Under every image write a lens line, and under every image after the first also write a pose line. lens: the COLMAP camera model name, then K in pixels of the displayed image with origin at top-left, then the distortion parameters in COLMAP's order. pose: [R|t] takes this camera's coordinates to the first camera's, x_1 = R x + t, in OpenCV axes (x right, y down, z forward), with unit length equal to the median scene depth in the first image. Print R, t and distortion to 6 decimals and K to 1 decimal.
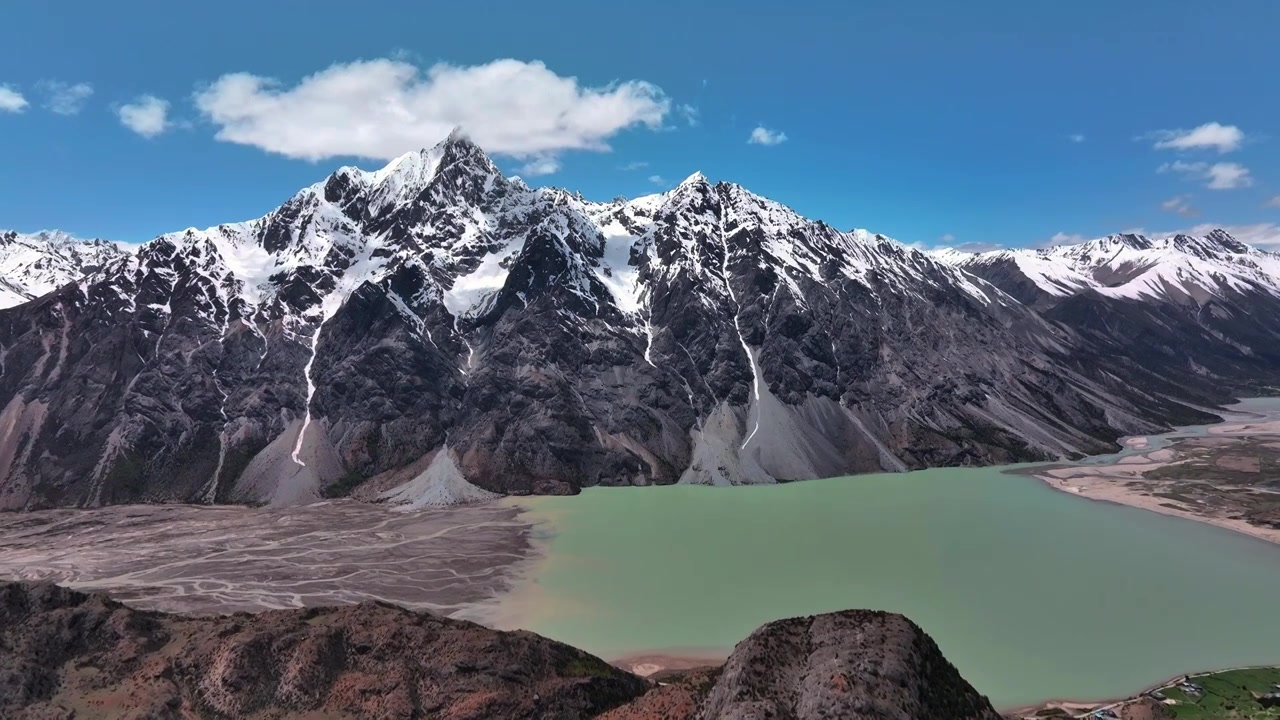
lens RADIAL K [[900.6, 0, 644.7], [0, 900.6, 358.7], [0, 0, 1]] dist [0.000366, 0.011661]
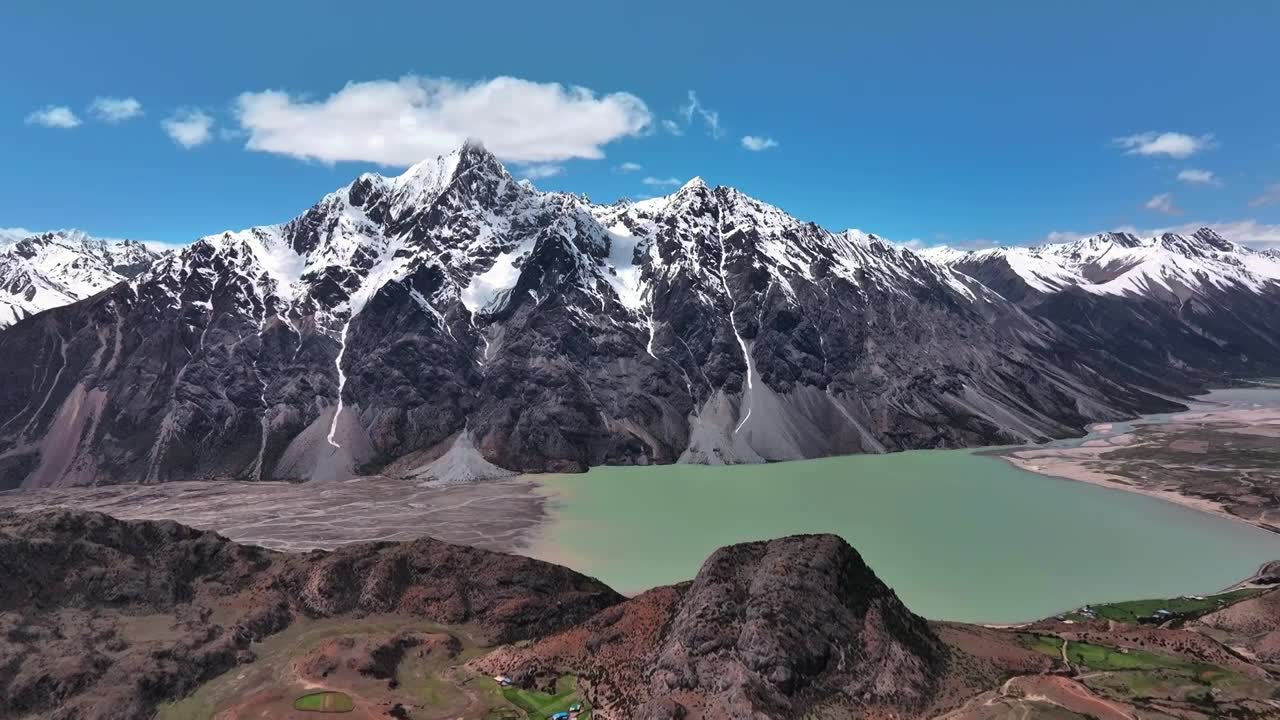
lens RADIAL K [[900.6, 0, 644.7], [0, 900.6, 358.7], [0, 0, 1]] dist [0.000366, 0.011661]
pose [[0.999986, -0.000684, -0.005166, 0.002647], [0.000701, 0.999994, 0.003373, 0.004998], [0.005164, -0.003377, 0.999981, -0.079945]]
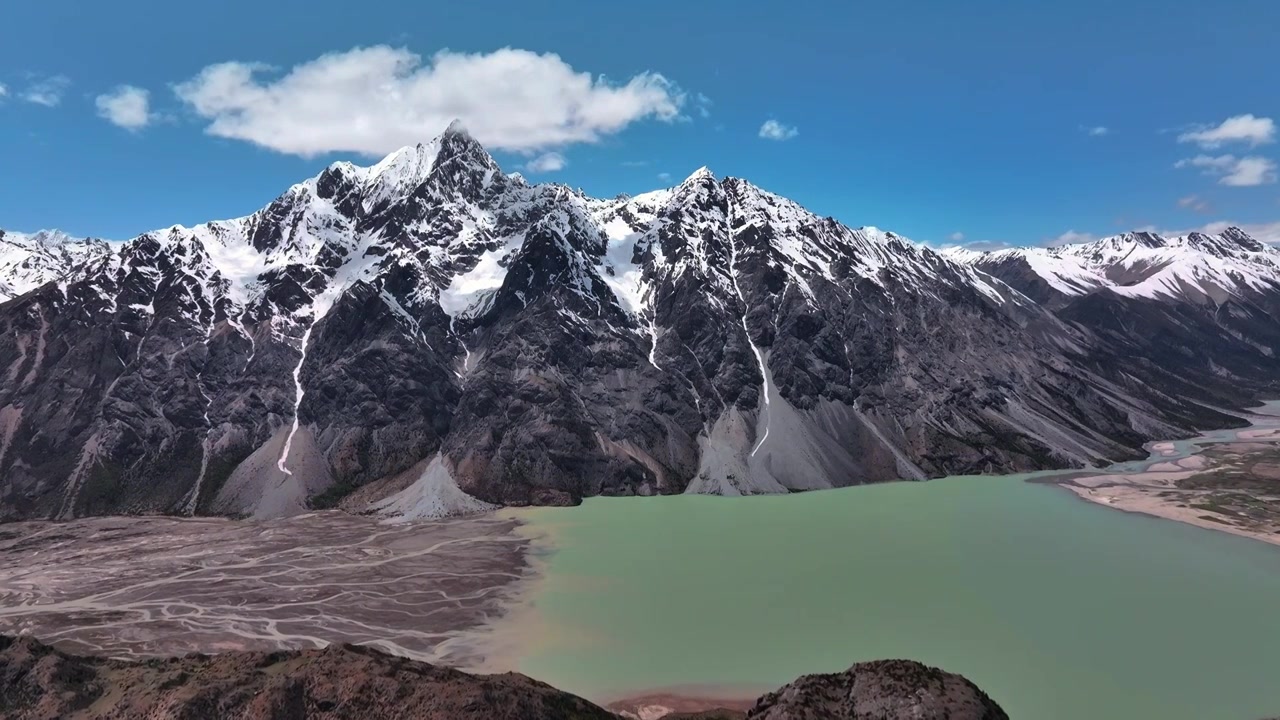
lens RADIAL K [[900.6, 0, 644.7], [0, 900.6, 358.7], [0, 0, 1]] dist [0.000366, 0.011661]
pose [[0.999994, -0.000696, -0.003351, -0.001346], [0.000697, 1.000000, 0.000315, -0.002539], [0.003351, -0.000317, 0.999994, 0.040205]]
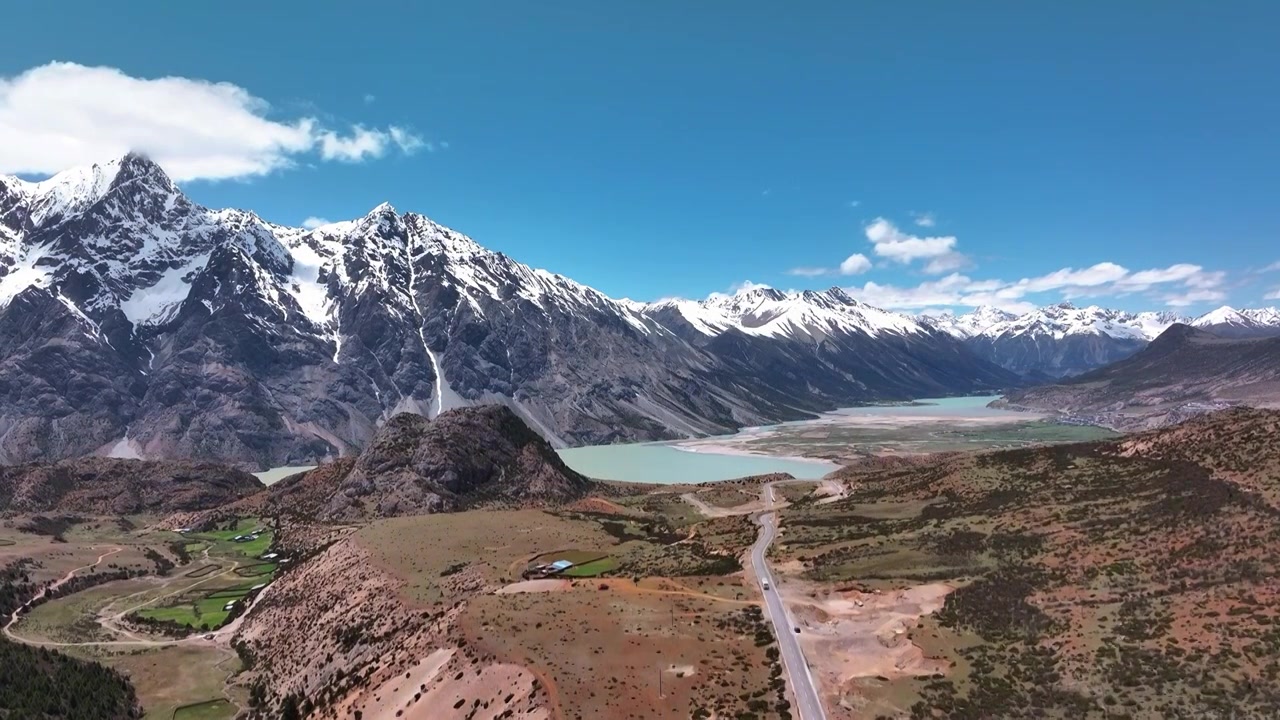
lens RADIAL K [[900.6, 0, 644.7], [0, 900.6, 358.7], [0, 0, 1]] dist [0.000366, 0.011661]
pose [[0.946644, -0.001688, 0.322276, 0.005076], [0.025794, 0.997175, -0.070542, 0.076246], [-0.321246, 0.075091, 0.944014, -0.129103]]
